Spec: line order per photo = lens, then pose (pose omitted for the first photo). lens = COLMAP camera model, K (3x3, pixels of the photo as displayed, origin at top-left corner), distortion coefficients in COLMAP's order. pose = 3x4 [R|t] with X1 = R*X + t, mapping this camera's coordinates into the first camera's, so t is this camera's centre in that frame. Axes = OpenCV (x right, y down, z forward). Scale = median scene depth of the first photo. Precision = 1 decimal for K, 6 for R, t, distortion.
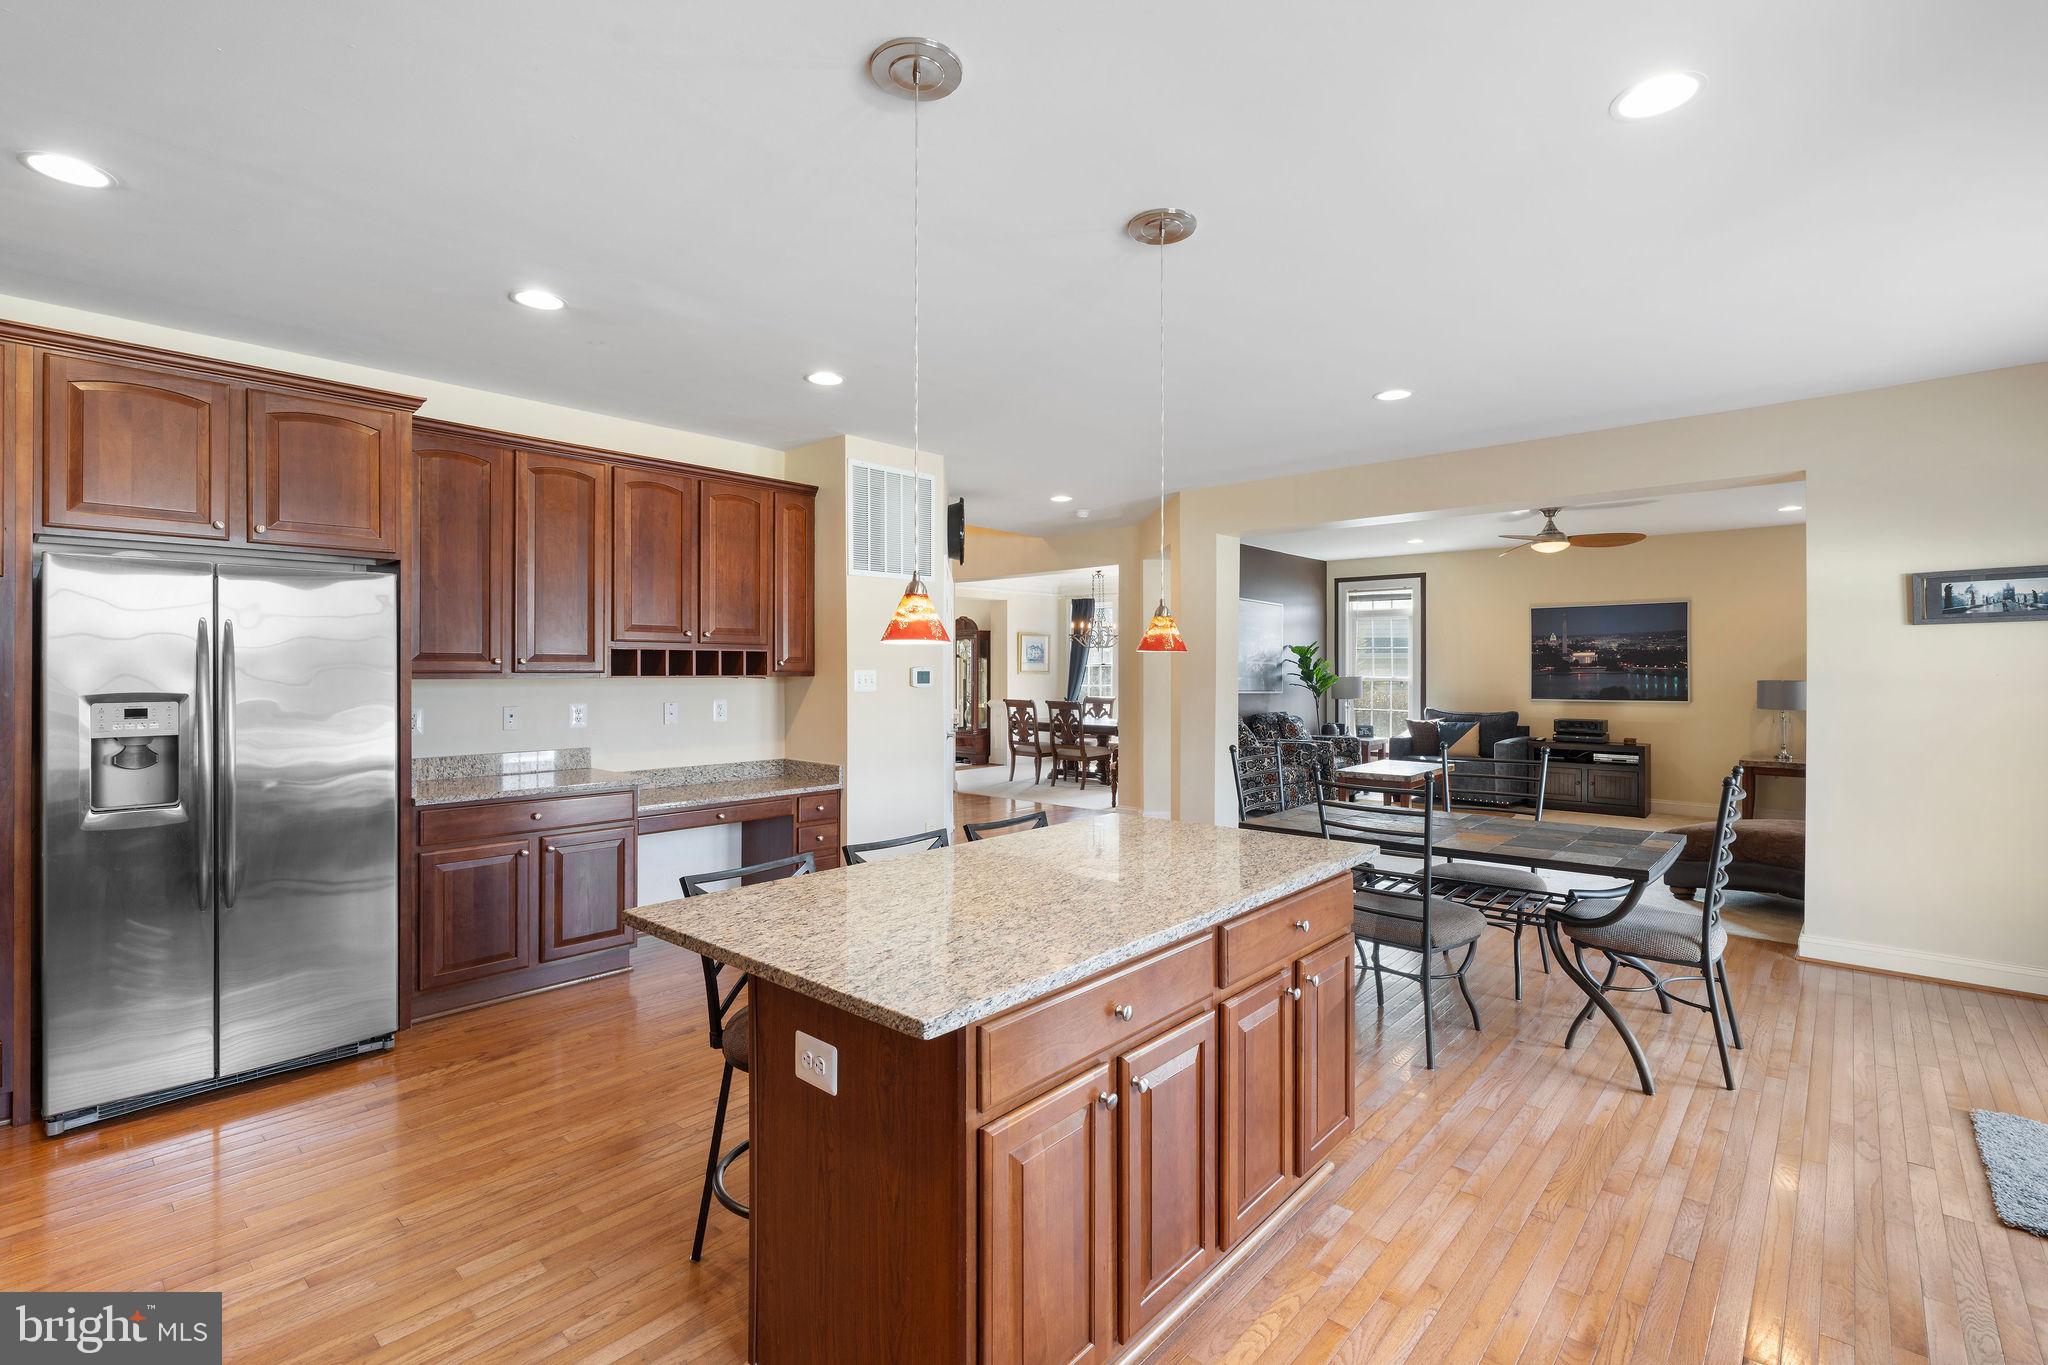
lens RADIAL K [[925.0, 0, 1013.7], [0, 925.0, 661.3], [0, 0, 1]] dist [-0.004033, 0.000321]
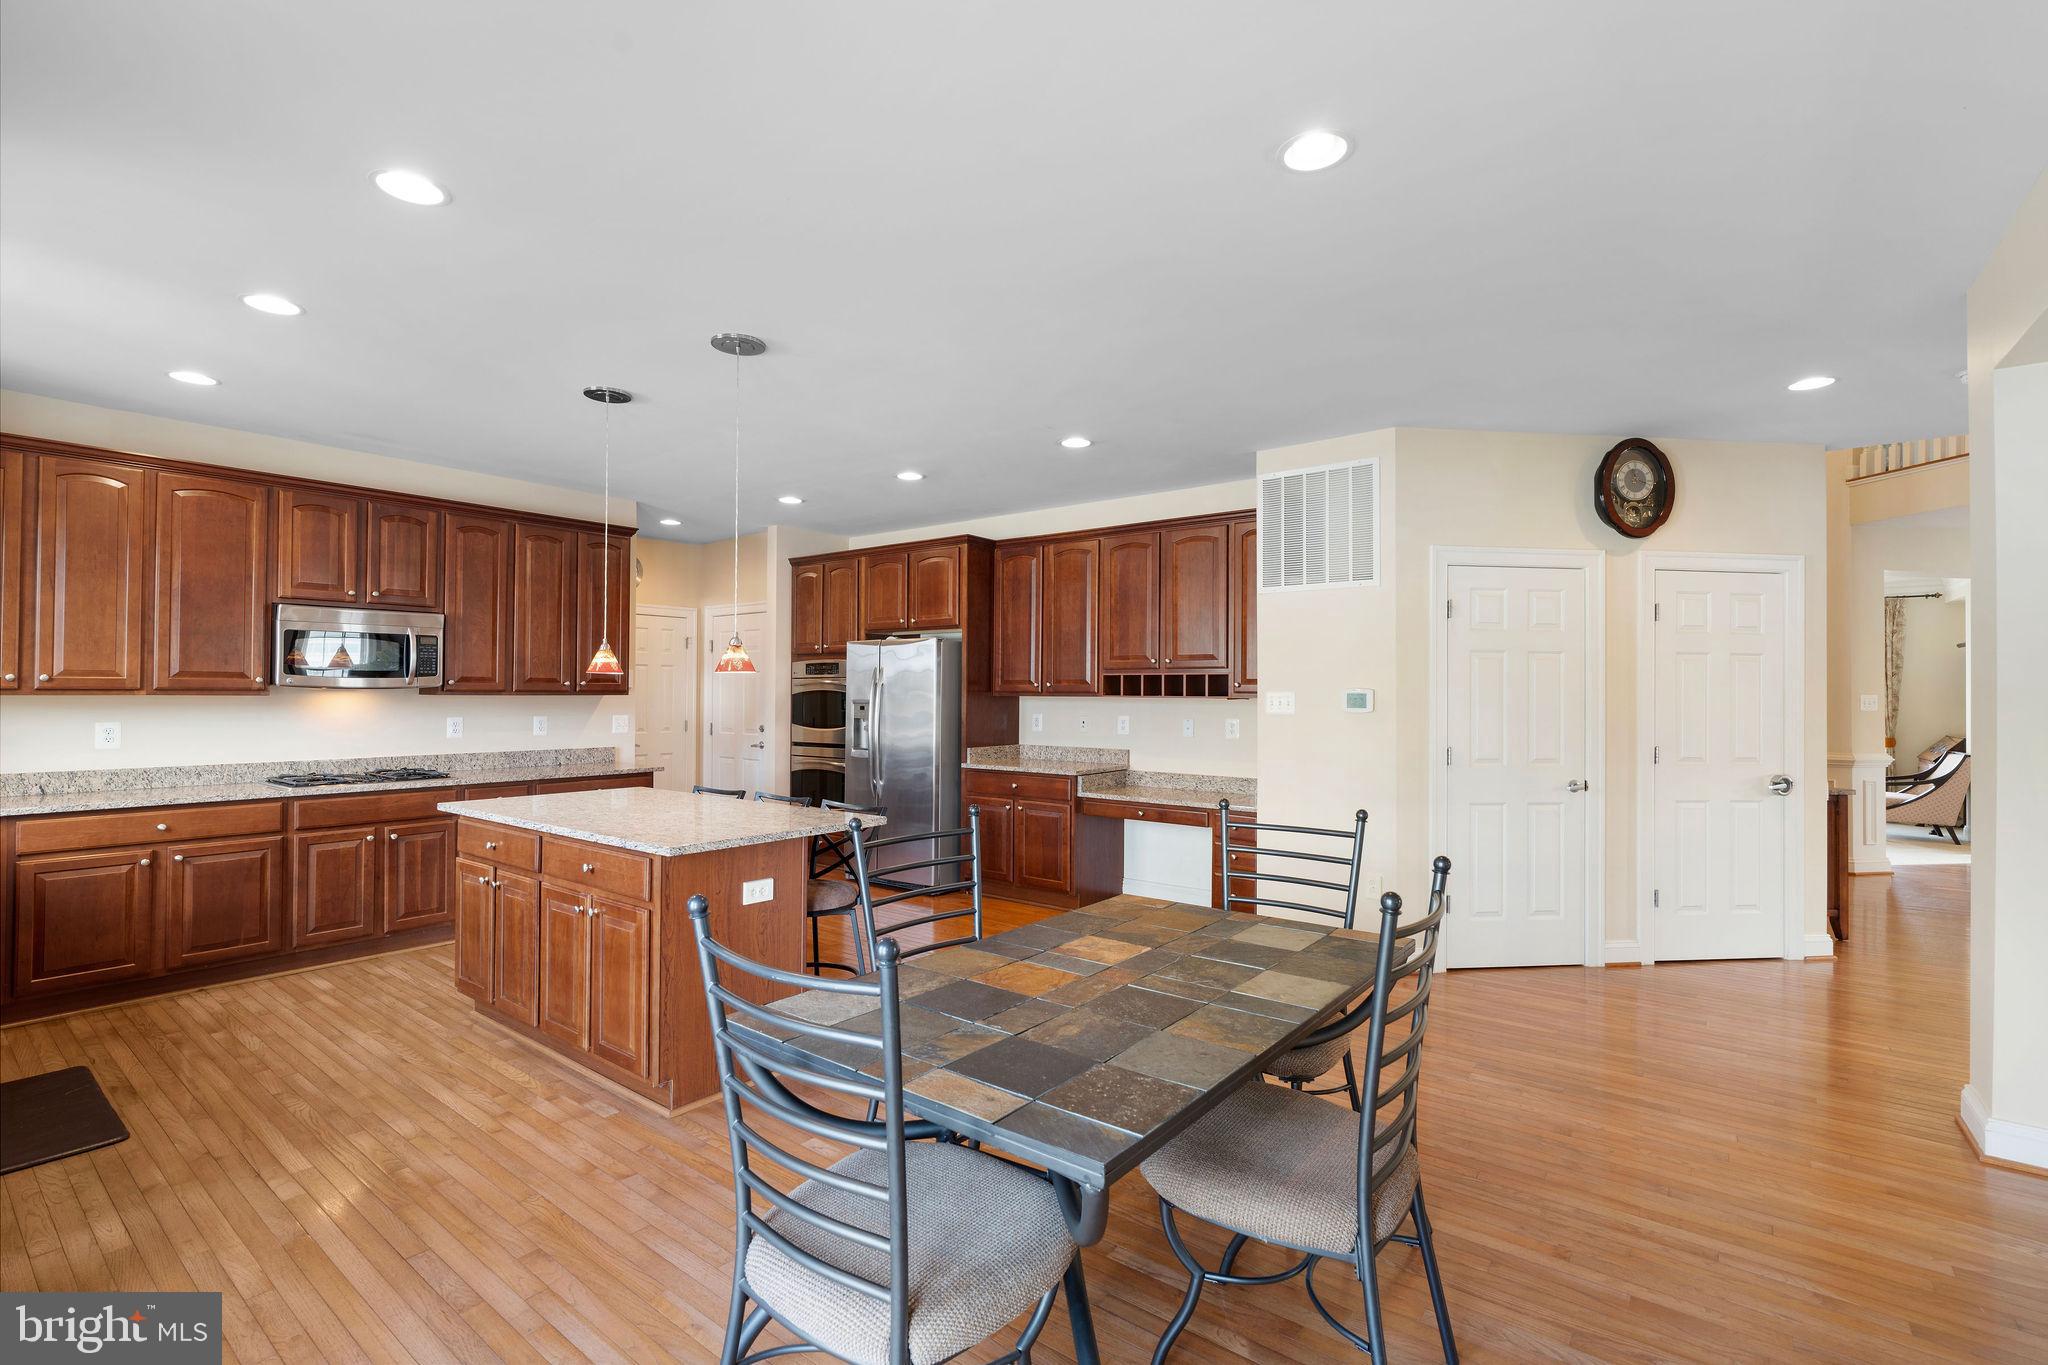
lens RADIAL K [[925.0, 0, 1030.8], [0, 925.0, 677.5], [0, 0, 1]] dist [-0.004033, 0.000321]
pose [[0.079165, -0.015361, -0.996743, 0.450903], [0.000717, 0.999882, -0.015353, 0.005348], [0.996861, 0.000501, 0.079167, 0.398296]]
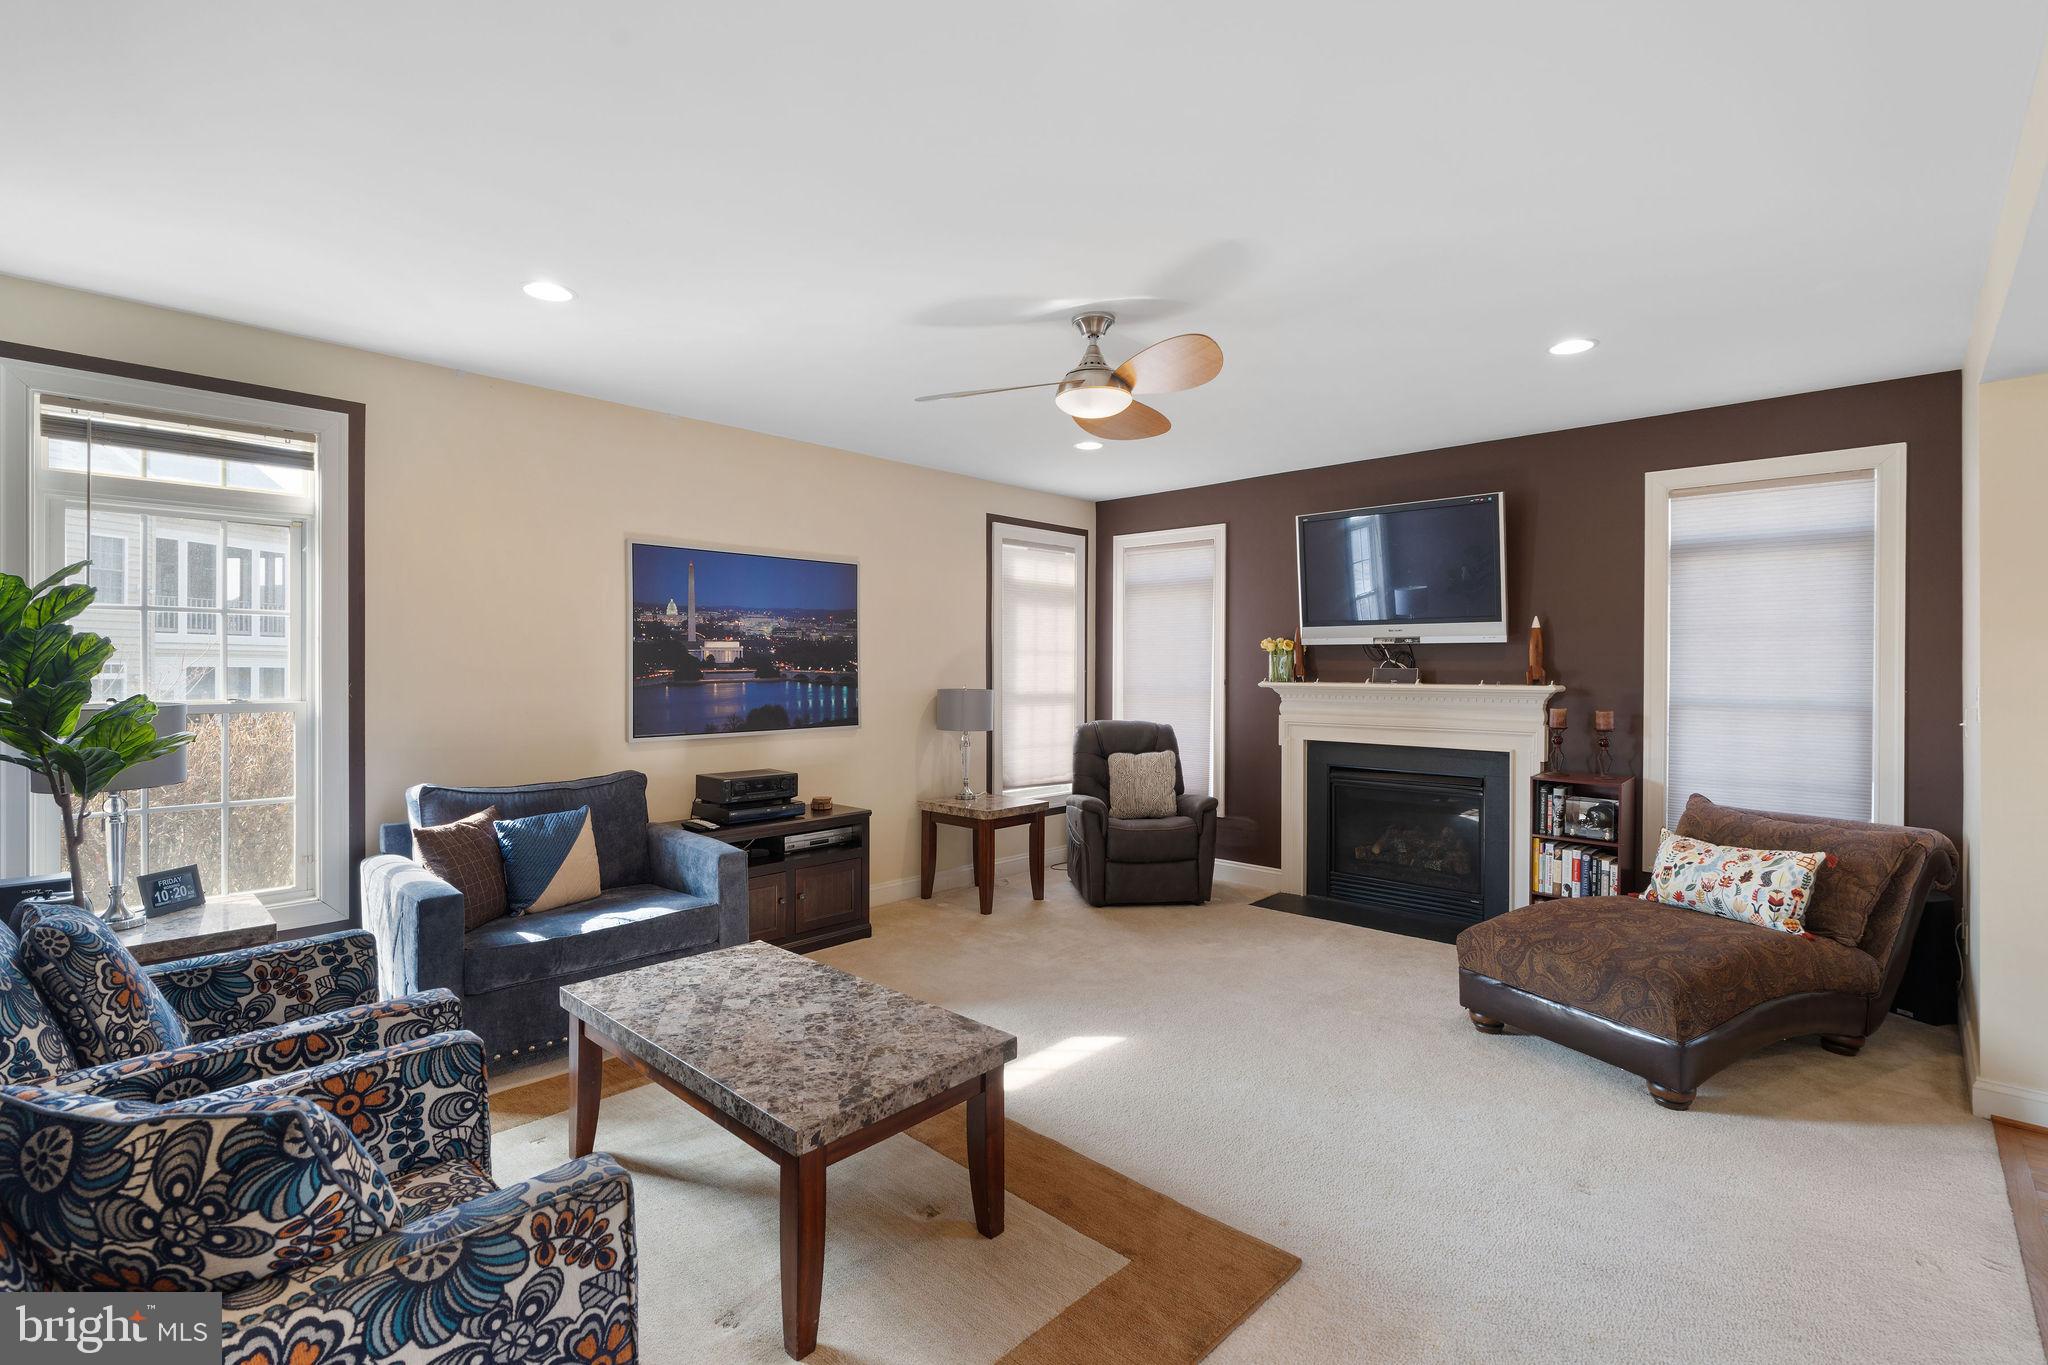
lens RADIAL K [[925.0, 0, 1019.4], [0, 925.0, 672.5], [0, 0, 1]] dist [-0.004033, 0.000321]
pose [[0.022043, -0.007139, 0.999732, 0.115062], [-0.010626, 0.999916, 0.007375, 0.002142], [-0.999701, -0.010785, 0.021965, 0.876352]]
